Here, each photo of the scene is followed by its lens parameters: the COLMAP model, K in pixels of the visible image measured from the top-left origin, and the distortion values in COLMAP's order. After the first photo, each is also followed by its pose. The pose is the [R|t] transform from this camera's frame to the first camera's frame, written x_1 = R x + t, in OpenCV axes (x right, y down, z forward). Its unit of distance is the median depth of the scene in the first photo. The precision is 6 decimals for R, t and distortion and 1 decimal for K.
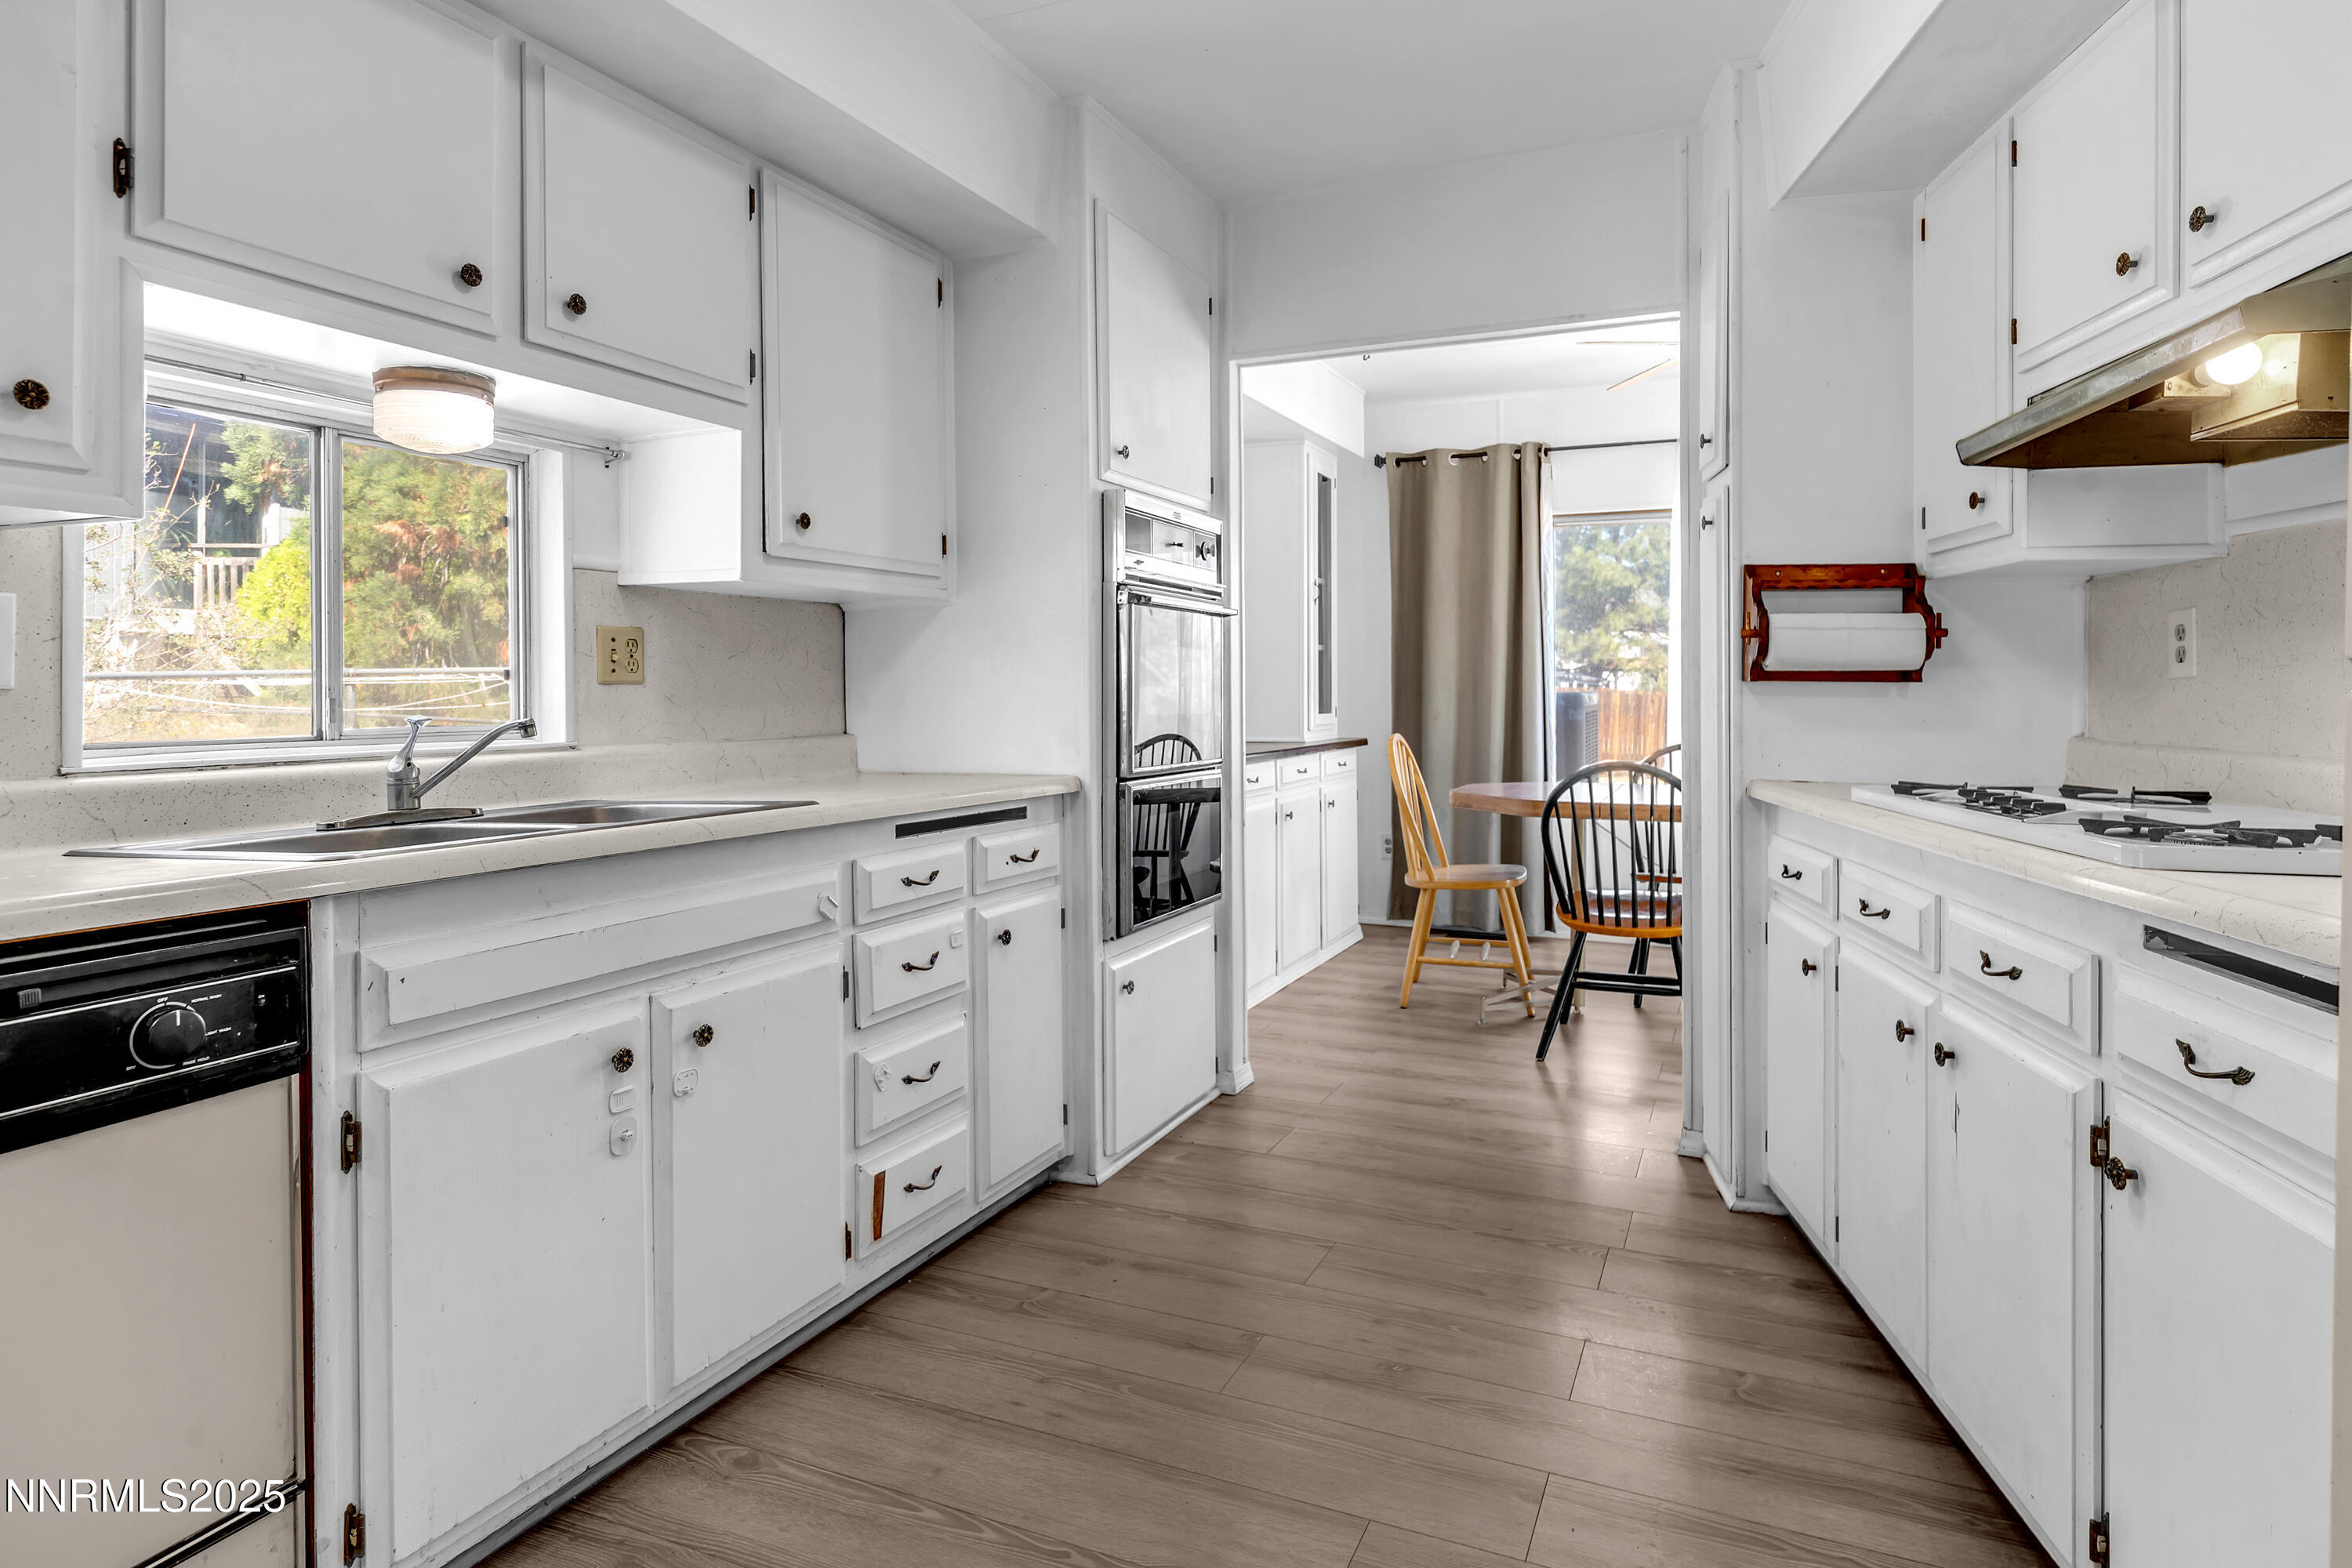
lens RADIAL K [[1305.9, 0, 1172.2], [0, 1305.9, 719.4], [0, 0, 1]] dist [0.001986, 0.001243]
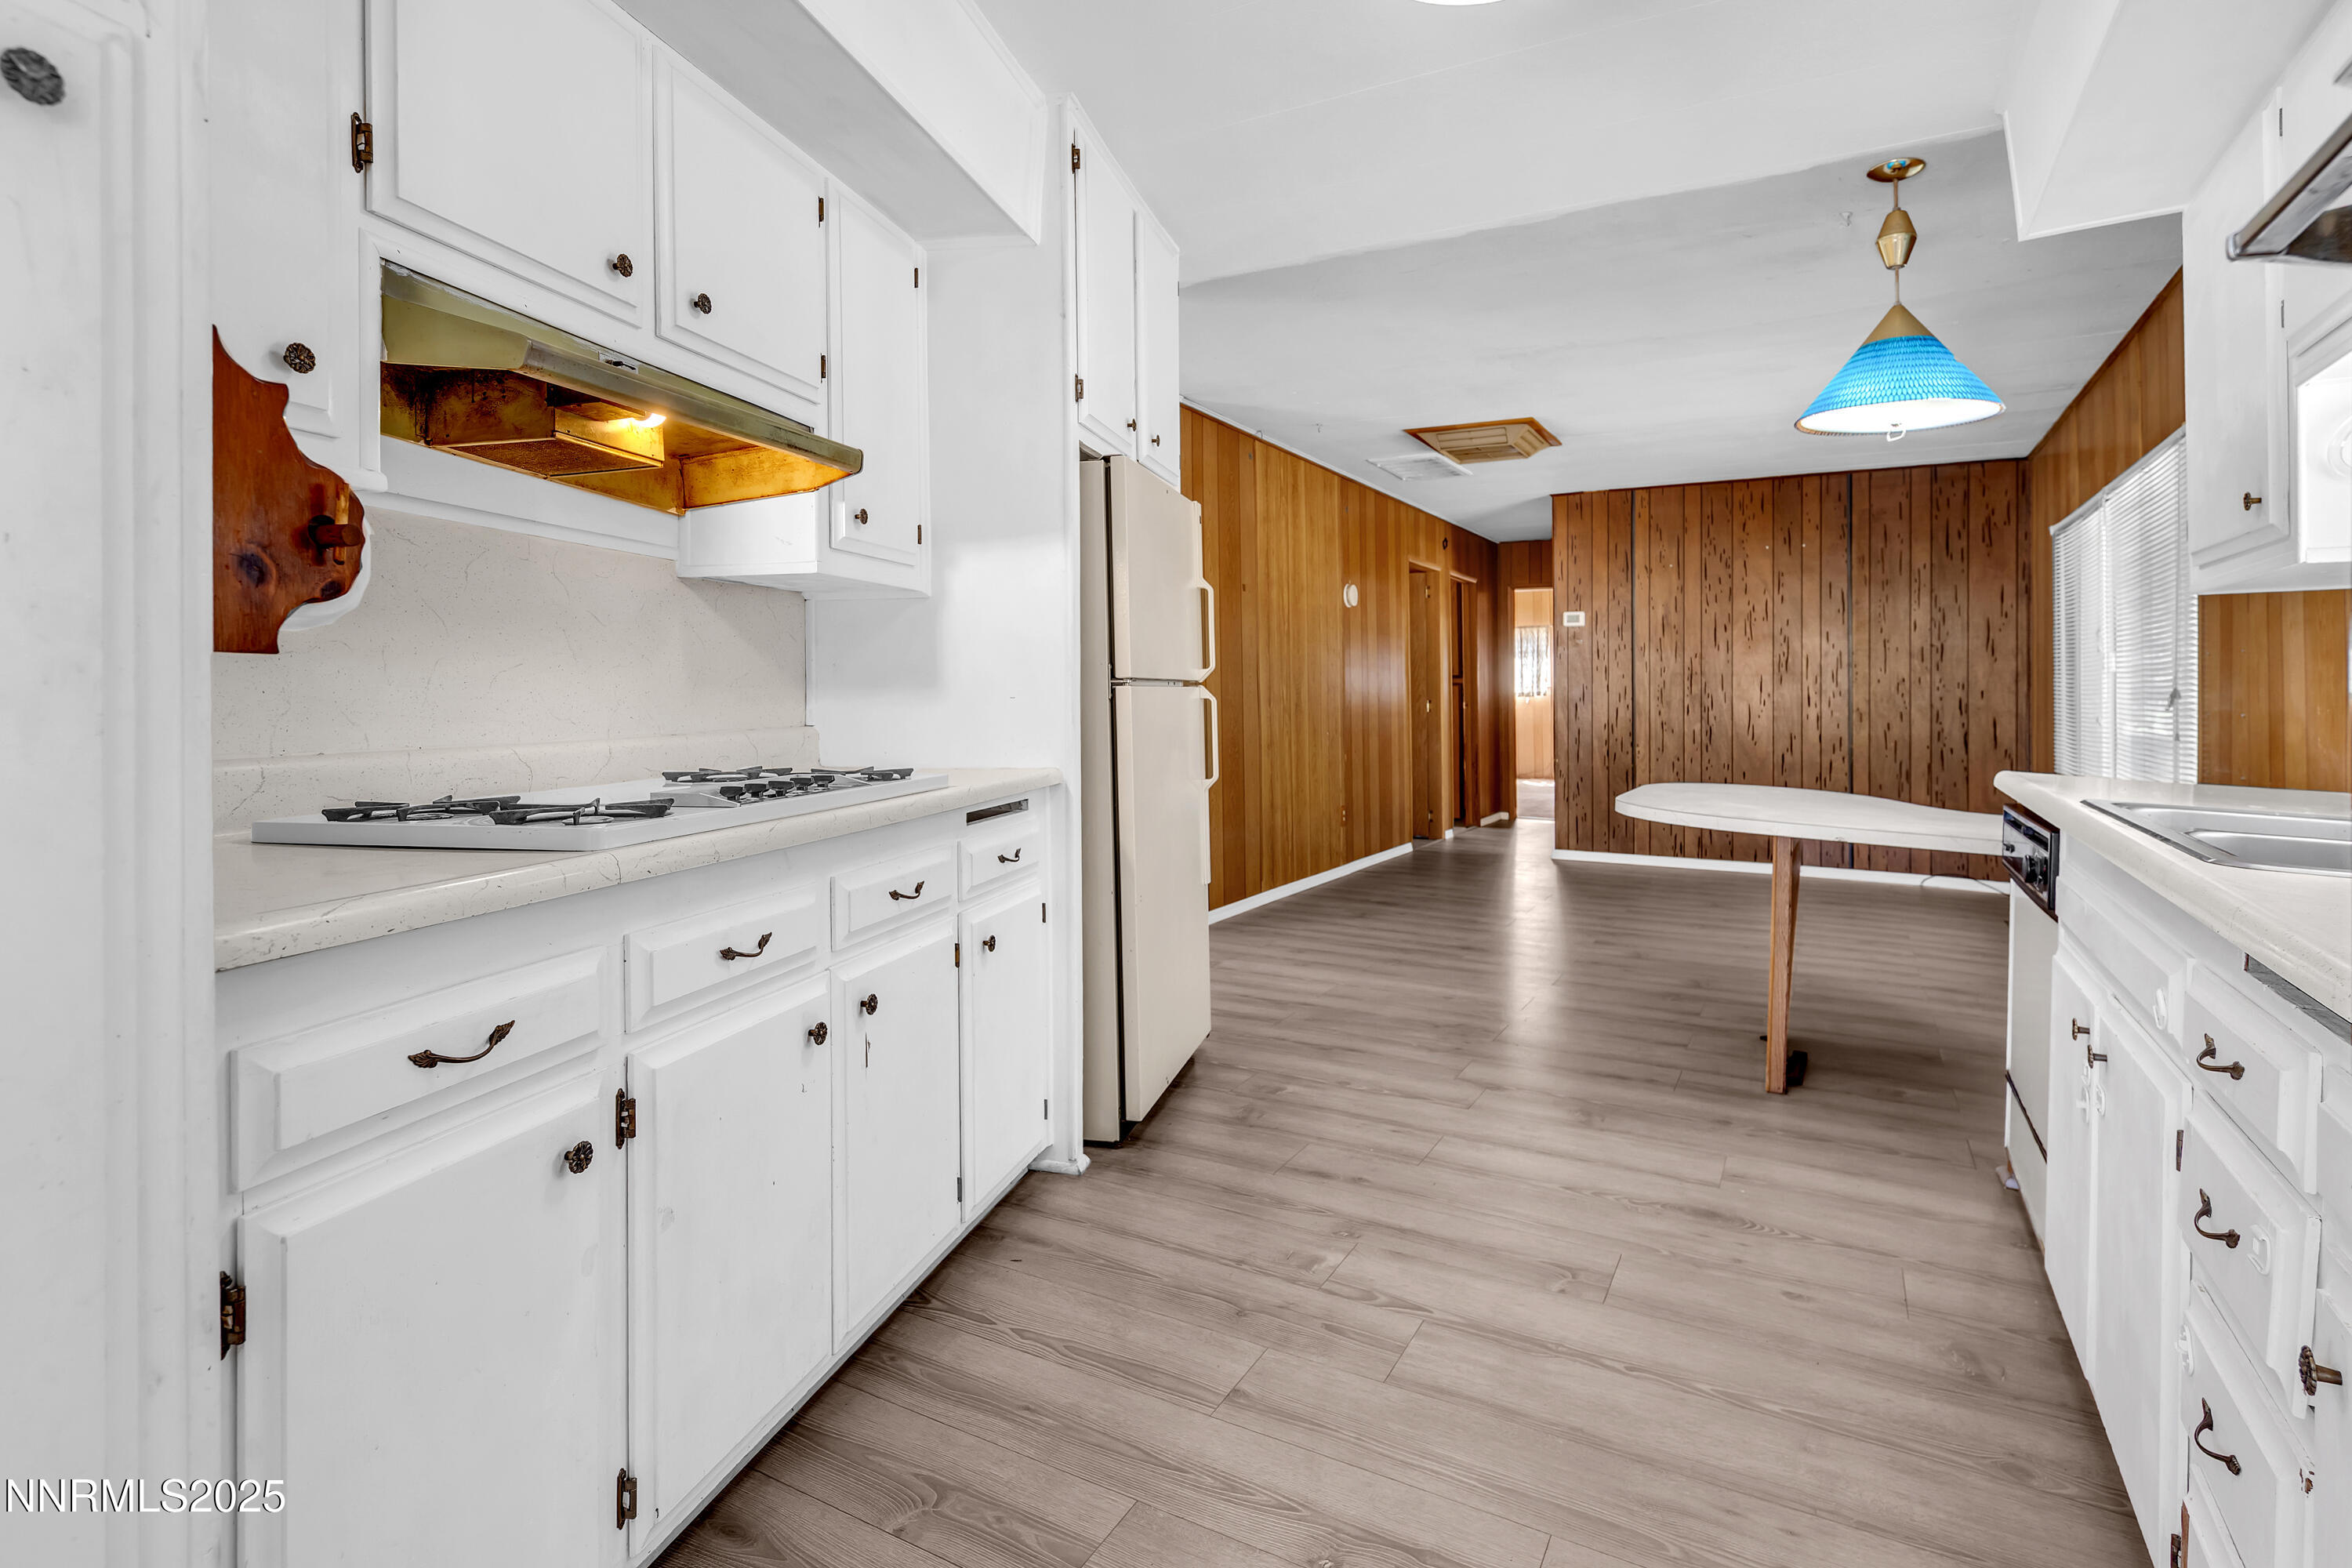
lens RADIAL K [[1168.6, 0, 1181.6], [0, 1168.6, 680.4], [0, 0, 1]] dist [0.000730, 0.000148]
pose [[-0.996307, -0.005114, 0.085708, 0.160774], [-0.004090, 0.999918, 0.012119, -0.026329], [-0.085763, 0.011724, -0.996247, 1.345194]]
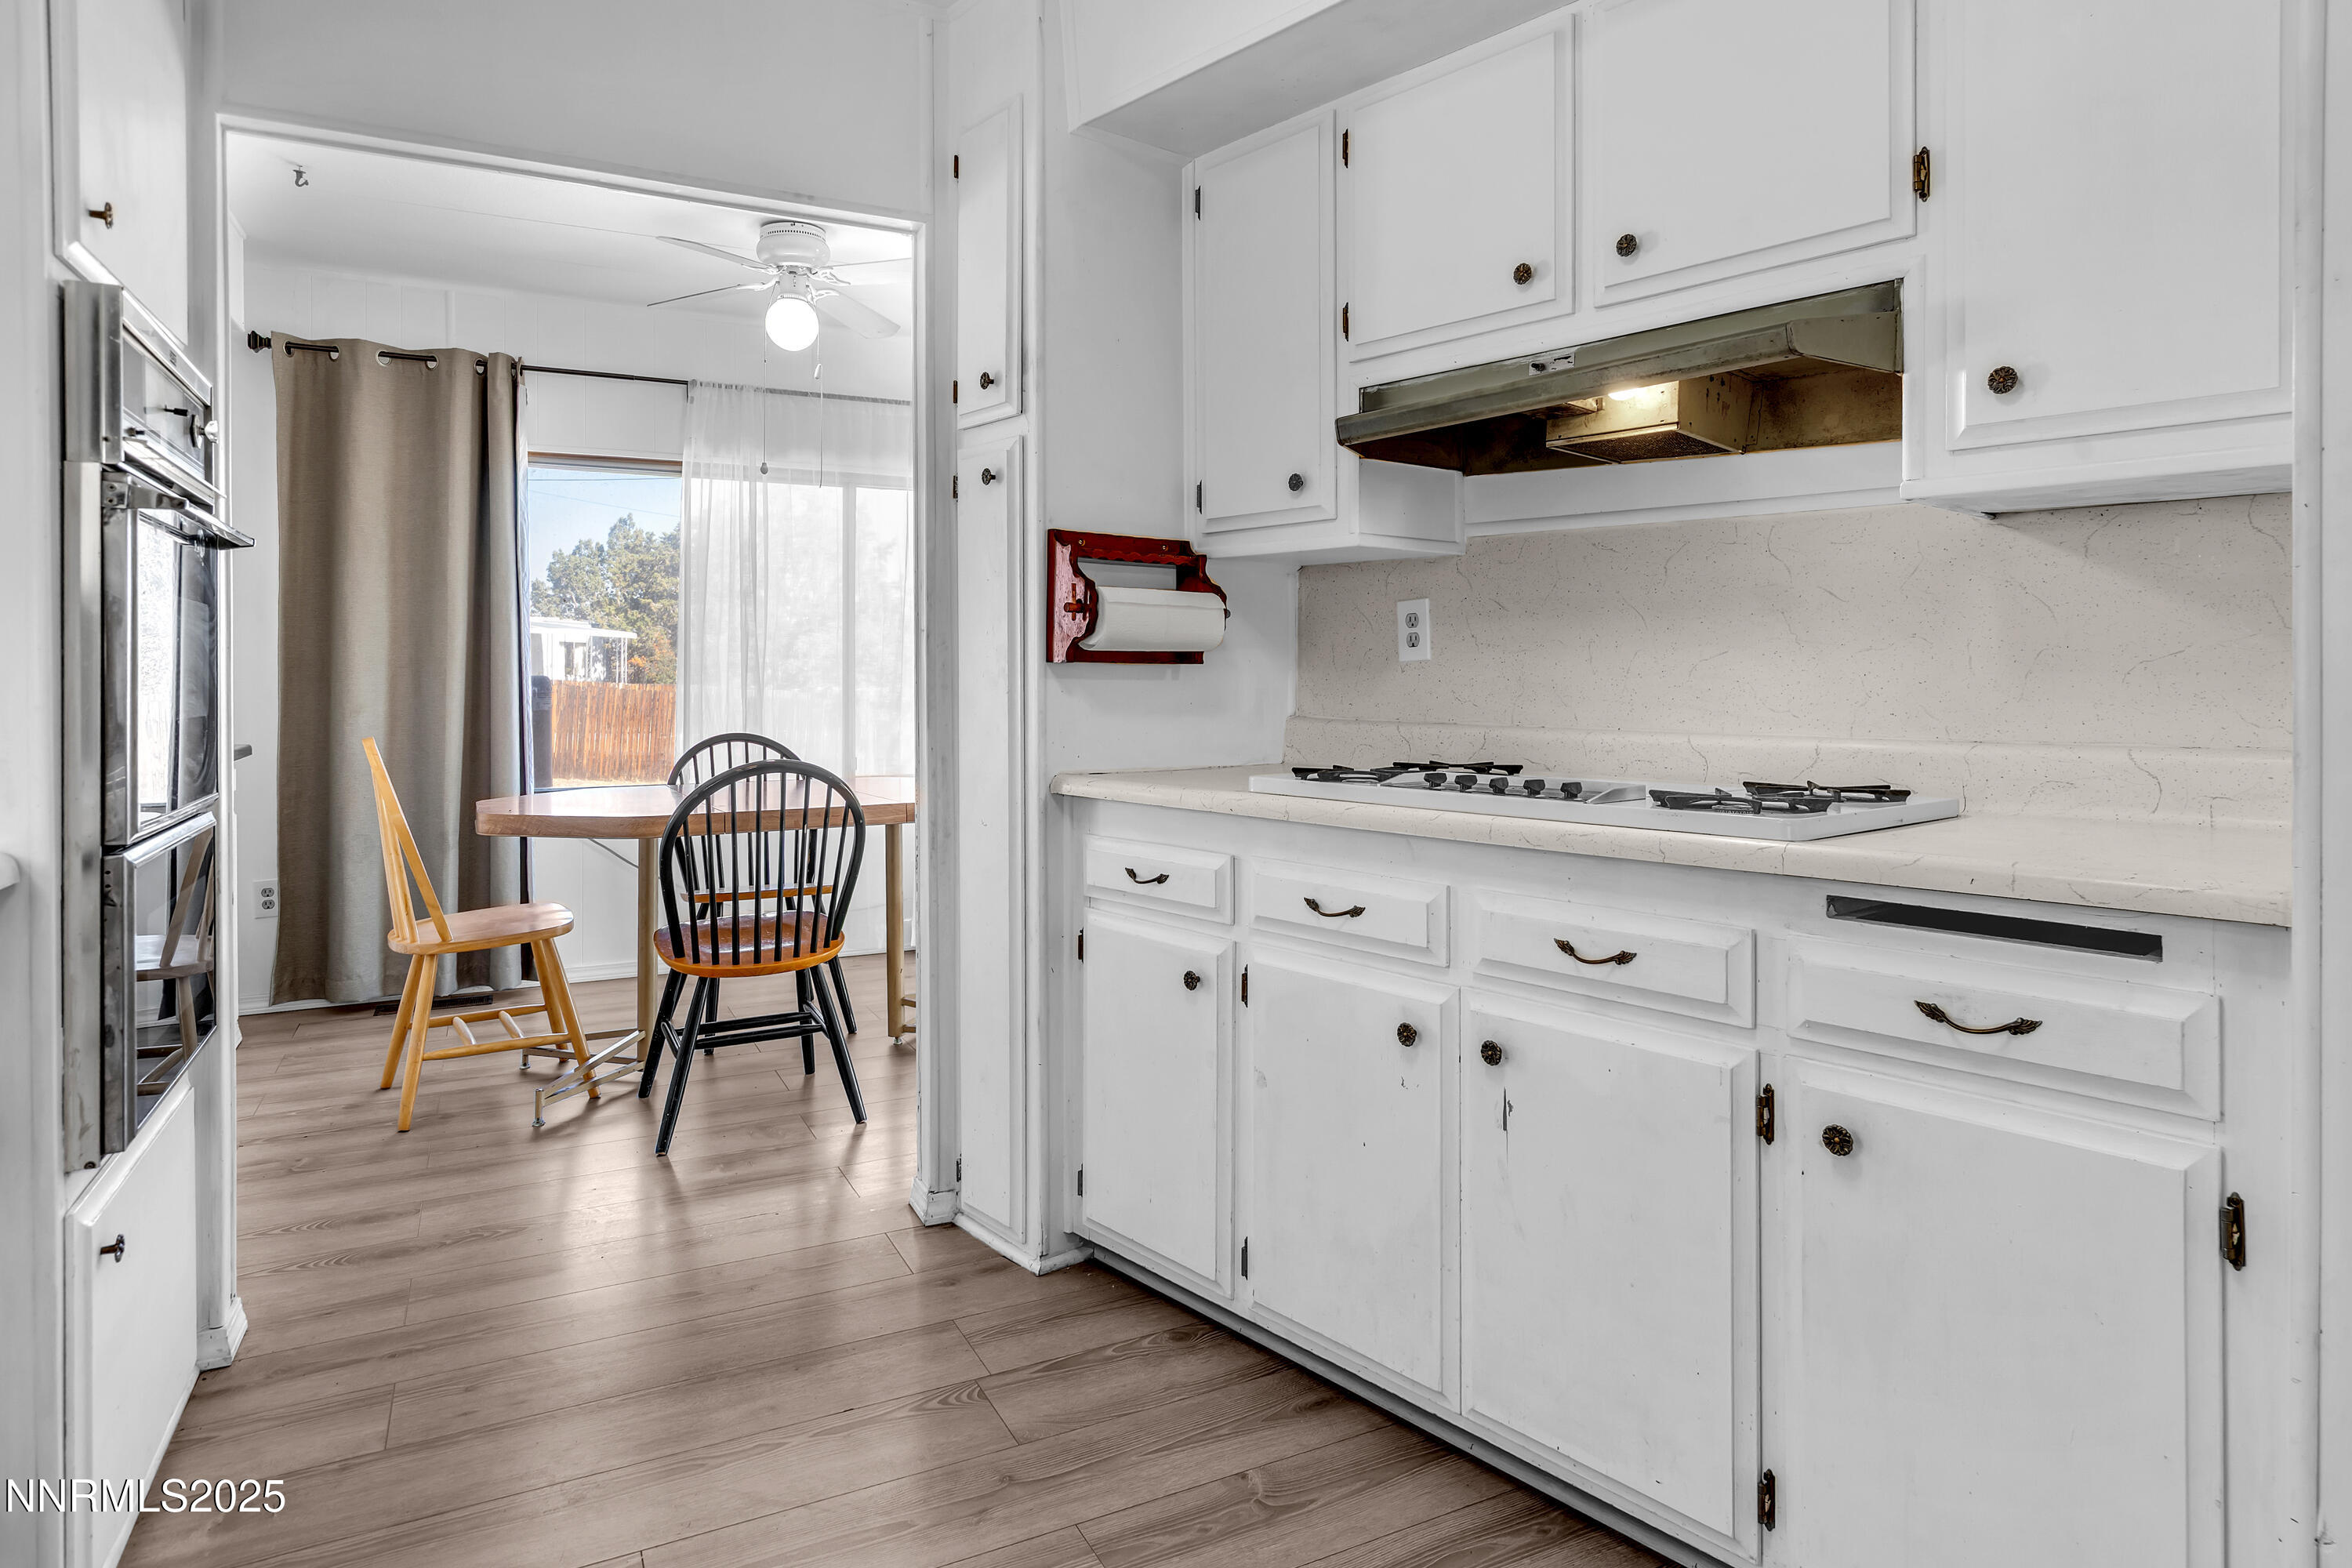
lens RADIAL K [[1351.0, 0, 1227.2], [0, 1351.0, 680.7], [0, 0, 1]] dist [0.000710, -0.000265]
pose [[0.613758, -0.005683, 0.789474, -0.207525], [0.018847, 0.999795, -0.007455, -0.007993], [-0.789269, 0.019455, 0.613739, 0.363438]]
